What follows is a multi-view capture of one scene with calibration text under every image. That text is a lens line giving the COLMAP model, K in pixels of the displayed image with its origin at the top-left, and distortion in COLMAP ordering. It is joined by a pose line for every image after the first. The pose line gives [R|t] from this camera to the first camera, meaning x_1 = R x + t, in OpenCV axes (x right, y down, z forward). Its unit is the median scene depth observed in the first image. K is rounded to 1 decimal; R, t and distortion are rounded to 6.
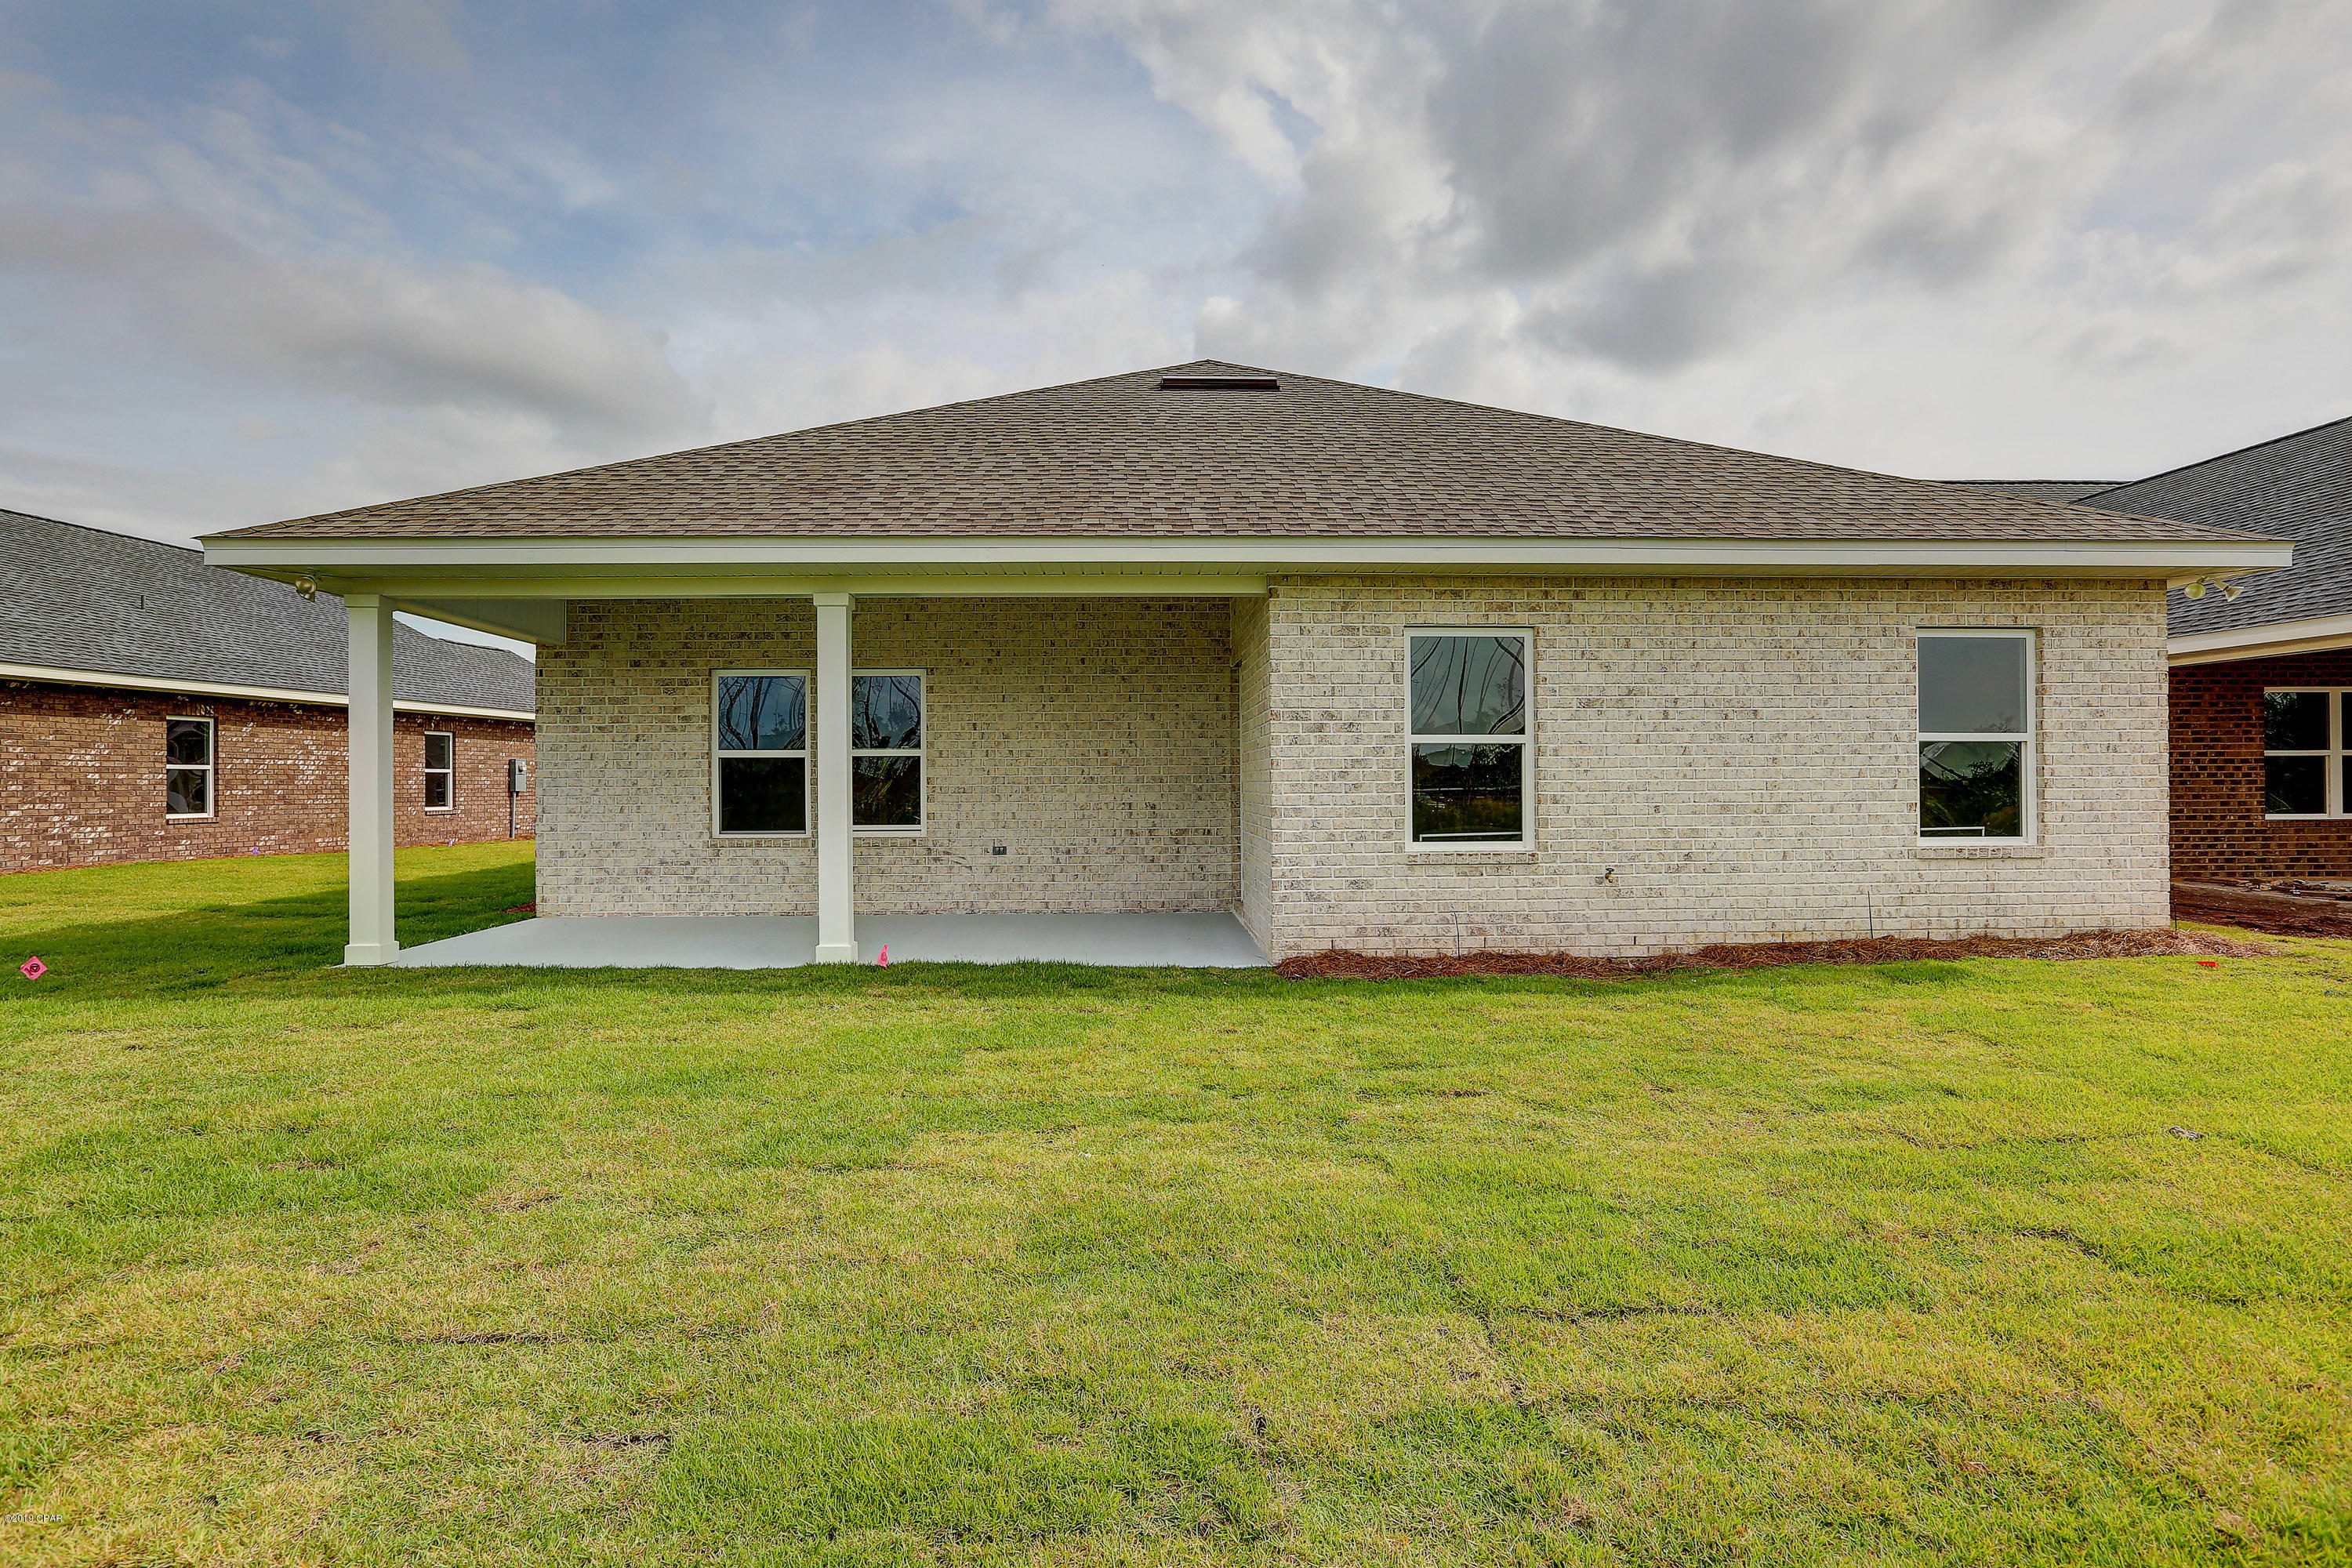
lens RADIAL K [[1320.0, 0, 1178.5], [0, 1320.0, 783.7], [0, 0, 1]] dist [-0.027255, 0.001218]
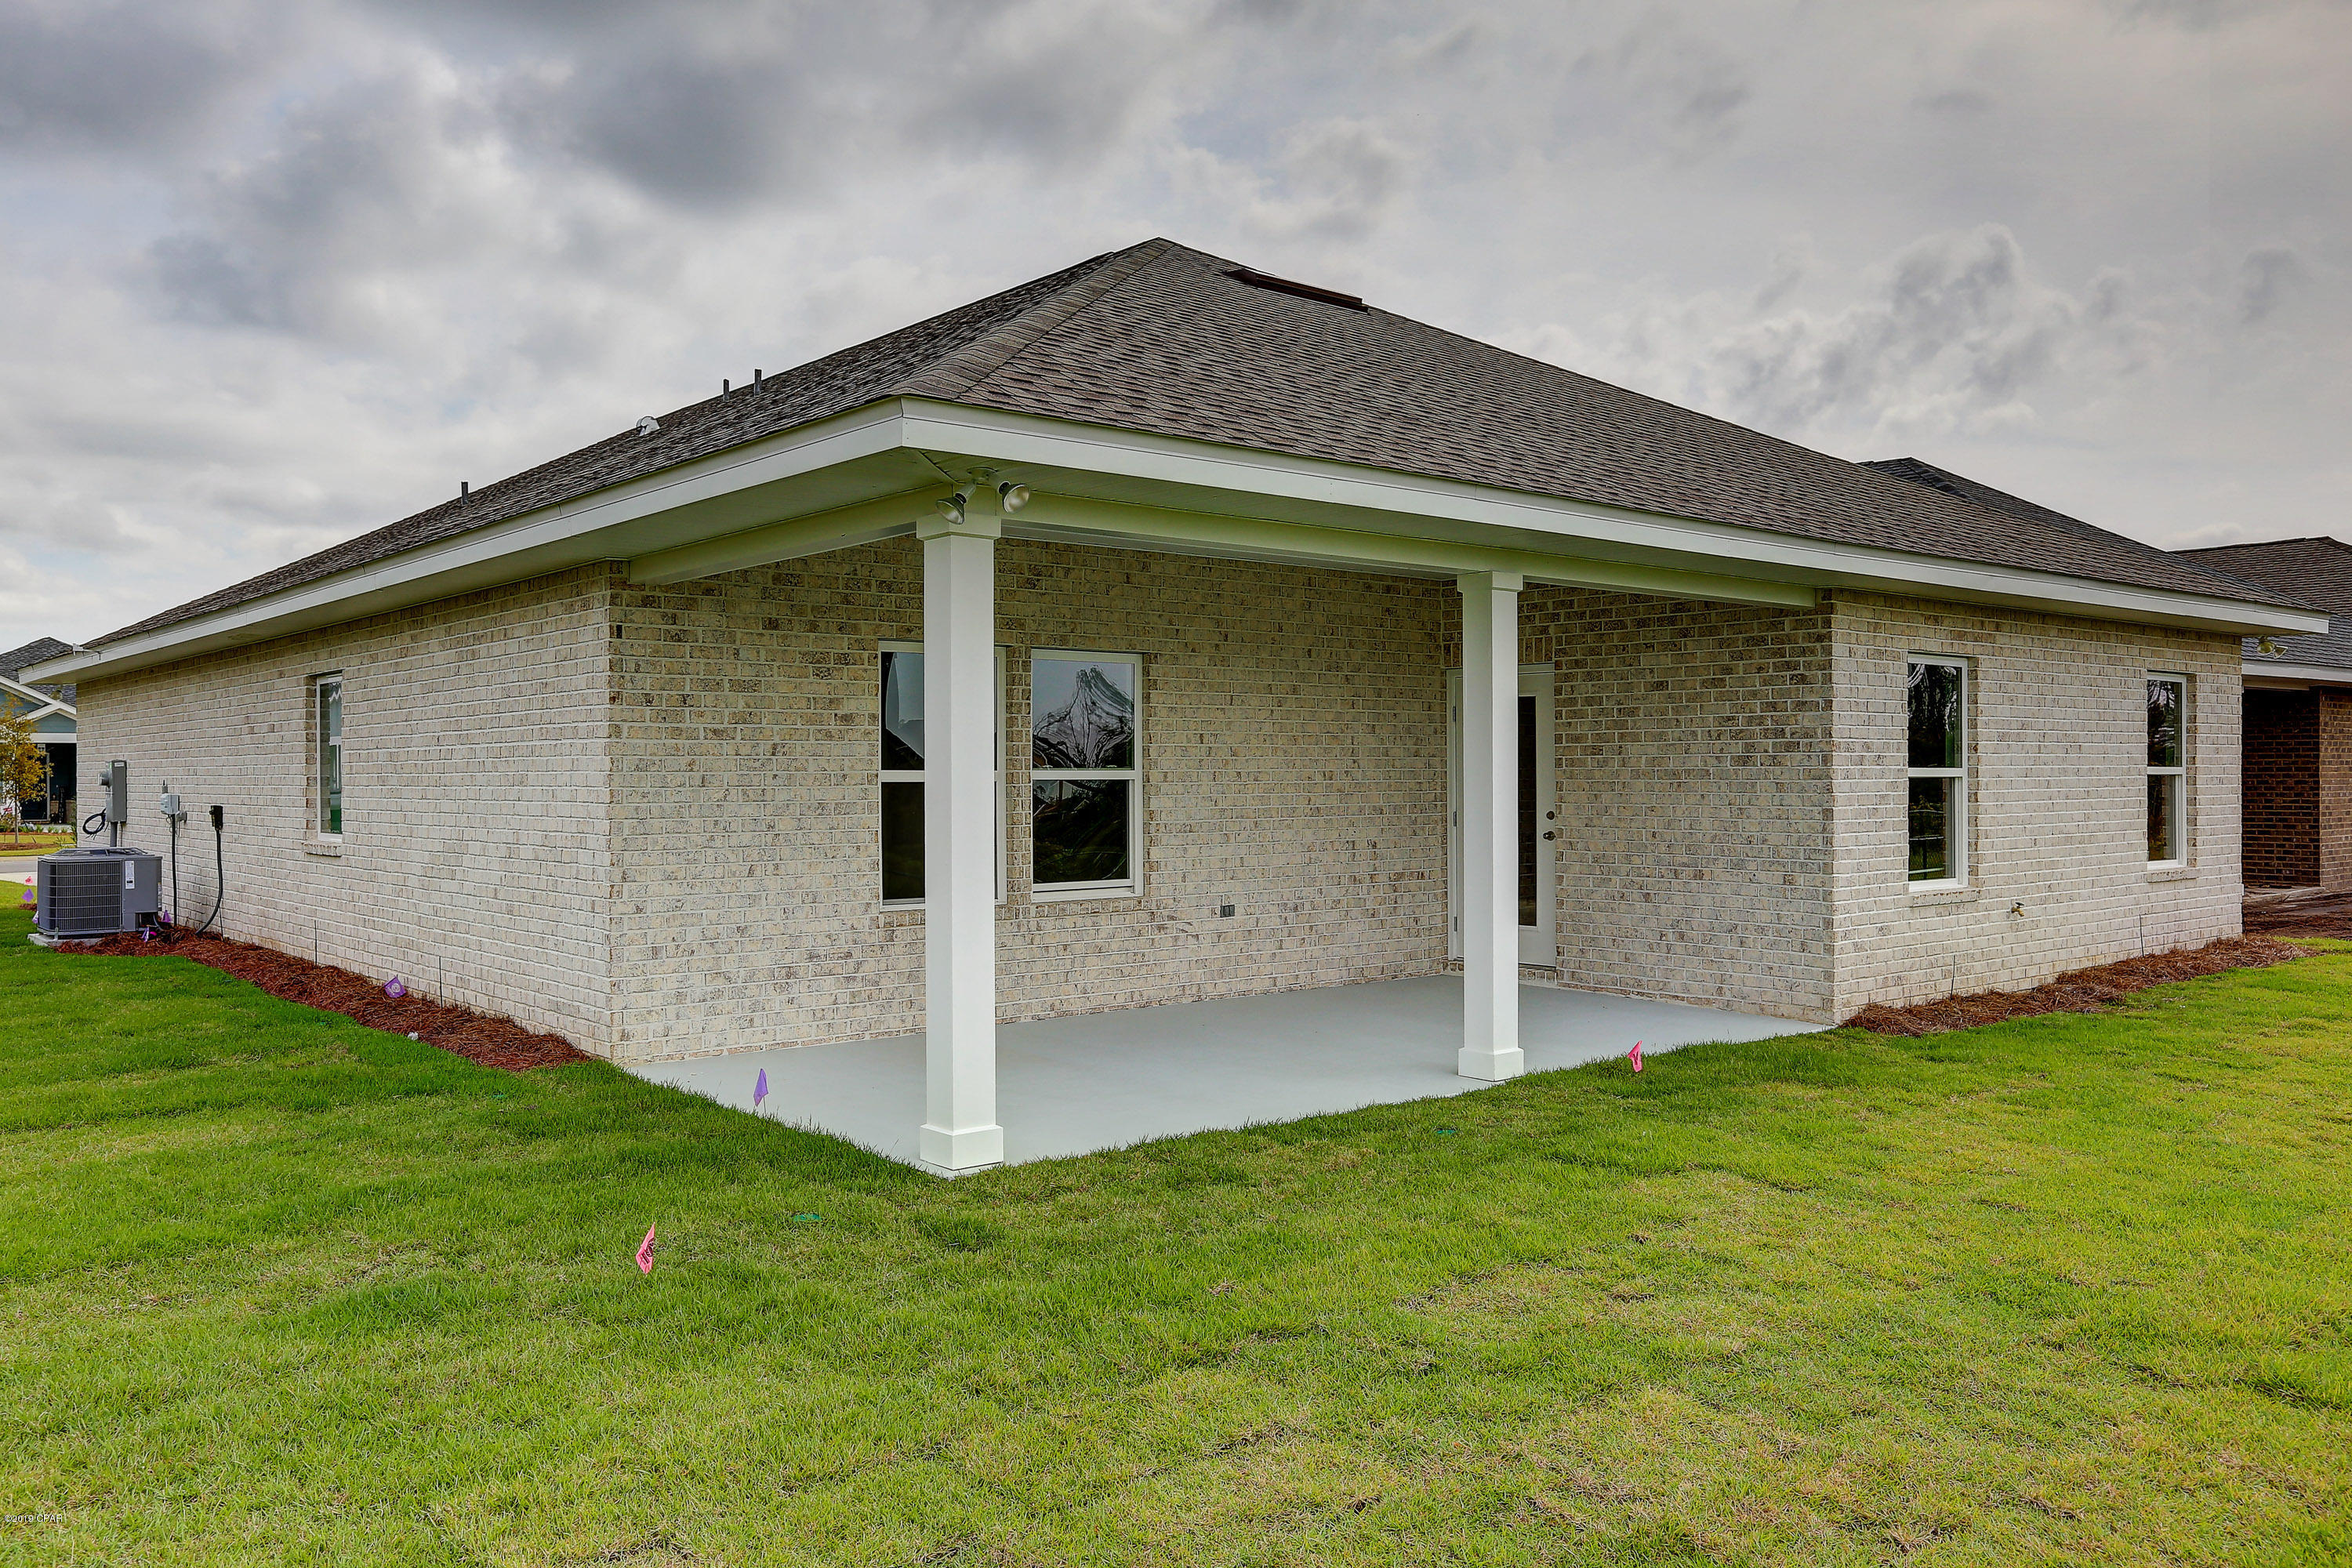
lens RADIAL K [[1839.3, 0, 1175.9], [0, 1839.3, 785.6], [0, 0, 1]] dist [0.024041, 0.002481]
pose [[0.773031, -0.001887, 0.634365, -0.797855], [-0.001180, 0.999990, 0.004411, -0.022315], [-0.634367, -0.004158, 0.773021, 0.240035]]
